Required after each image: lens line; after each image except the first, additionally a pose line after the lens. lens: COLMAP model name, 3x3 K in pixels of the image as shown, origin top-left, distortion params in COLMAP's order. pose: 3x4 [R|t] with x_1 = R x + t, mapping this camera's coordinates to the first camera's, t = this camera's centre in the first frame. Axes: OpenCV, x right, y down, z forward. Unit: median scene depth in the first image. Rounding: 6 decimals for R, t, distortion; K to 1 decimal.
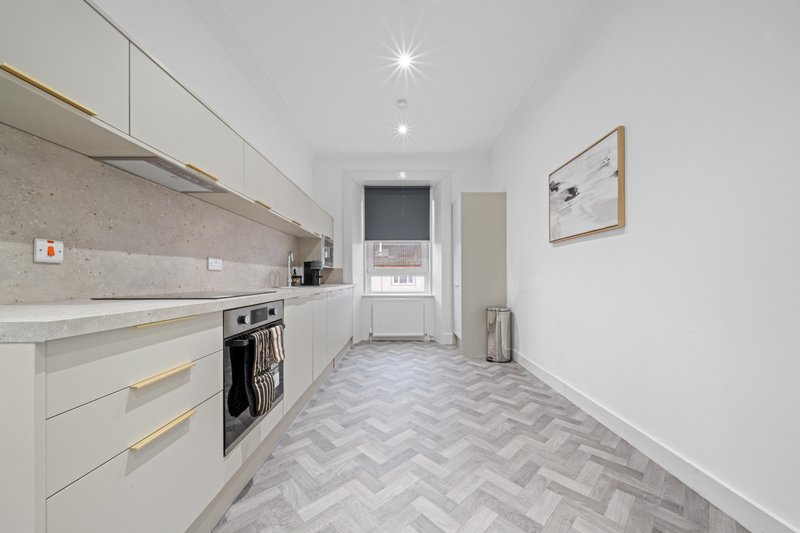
lens RADIAL K [[306.2, 0, 388.7], [0, 306.2, 278.7], [0, 0, 1]] dist [-0.001696, -0.000823]
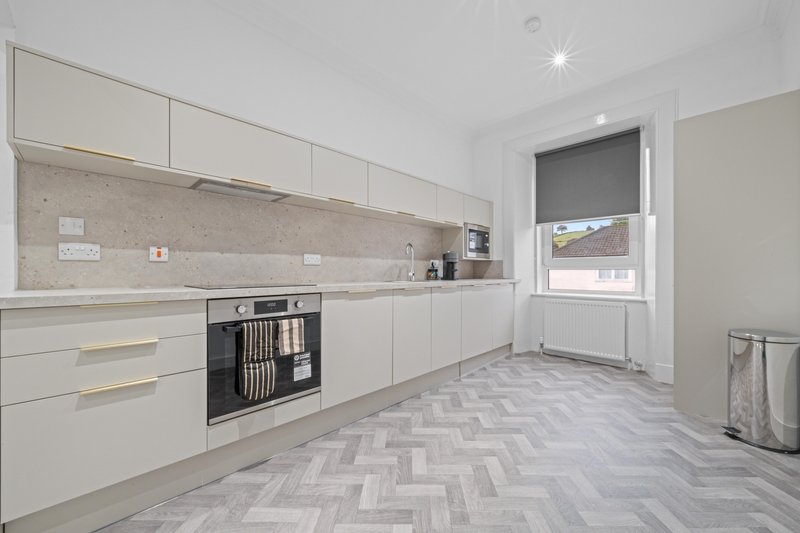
lens RADIAL K [[306.2, 0, 393.4], [0, 306.2, 274.9], [0, 0, 1]] dist [-0.001696, -0.000823]
pose [[0.712552, 0.010112, -0.701547, 0.439440], [-0.004104, 0.999939, 0.010245, -0.002605], [0.701608, -0.004421, 0.712550, 0.381752]]
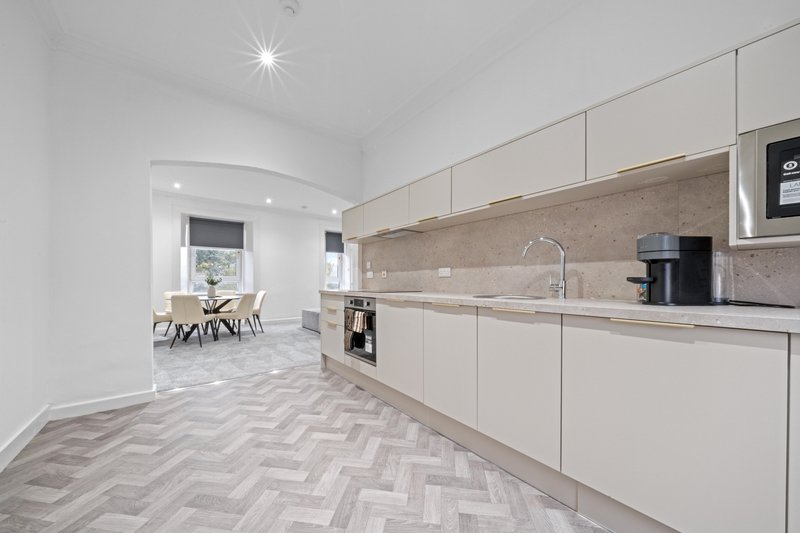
lens RADIAL K [[276.1, 0, 403.8], [0, 276.1, 281.5], [0, 0, 1]] dist [0.000279, 0.000303]
pose [[-0.755369, 0.006303, -0.655269, 0.337411], [0.004600, 0.999980, 0.004317, -0.012767], [0.655283, 0.000247, -0.755383, 1.718780]]
